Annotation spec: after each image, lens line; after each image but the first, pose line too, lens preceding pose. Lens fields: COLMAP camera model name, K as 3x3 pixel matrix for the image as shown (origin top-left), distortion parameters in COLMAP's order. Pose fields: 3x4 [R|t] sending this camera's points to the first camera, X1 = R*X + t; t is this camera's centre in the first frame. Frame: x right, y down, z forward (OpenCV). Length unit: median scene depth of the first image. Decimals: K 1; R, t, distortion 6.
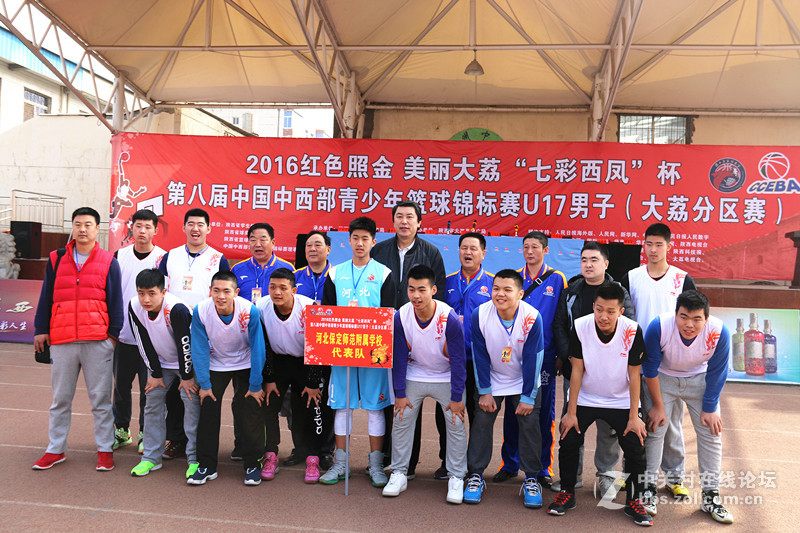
lens RADIAL K [[841.8, 0, 404.5], [0, 841.8, 268.3], [0, 0, 1]] dist [-0.013778, 0.000000]
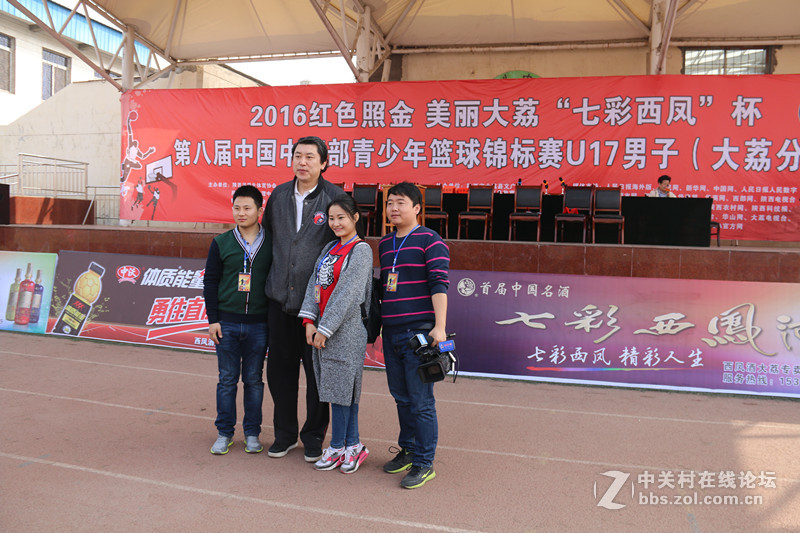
lens RADIAL K [[641.4, 0, 429.4], [0, 641.4, 269.2], [0, 0, 1]] dist [-0.132383, 0.094034]
pose [[0.989810, 0.000265, -0.142393, 0.095619], [0.006777, 0.998778, 0.048960, 0.007039], [0.142232, -0.049427, 0.988599, 0.351906]]
